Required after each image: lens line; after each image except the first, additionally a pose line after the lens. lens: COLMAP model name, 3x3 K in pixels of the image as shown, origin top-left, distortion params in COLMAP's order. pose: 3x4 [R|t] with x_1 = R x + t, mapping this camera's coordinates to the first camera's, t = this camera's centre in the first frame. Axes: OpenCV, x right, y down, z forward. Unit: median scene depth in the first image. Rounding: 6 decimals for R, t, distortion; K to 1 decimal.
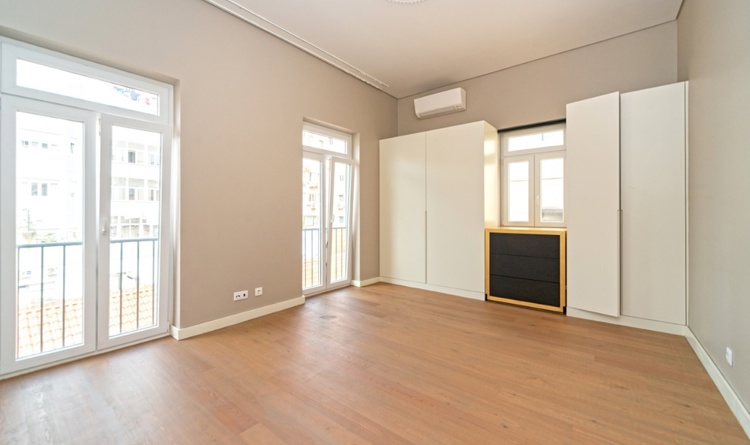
lens RADIAL K [[313.1, 0, 374.3], [0, 313.1, 213.1], [0, 0, 1]] dist [-0.000168, 0.000159]
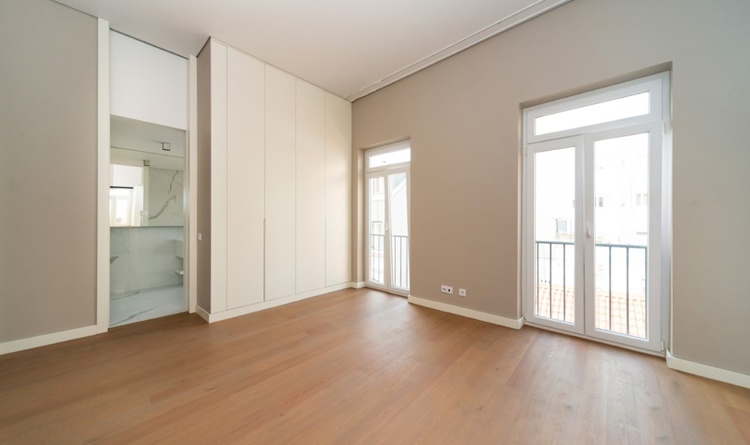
lens RADIAL K [[271.6, 0, 375.0], [0, 271.6, 222.5], [0, 0, 1]] dist [0.023289, 0.000033]
pose [[-0.109645, 0.007000, -0.993946, 0.537480], [0.005796, 0.999963, 0.006403, -0.002591], [0.993954, -0.005059, -0.109682, 0.700840]]
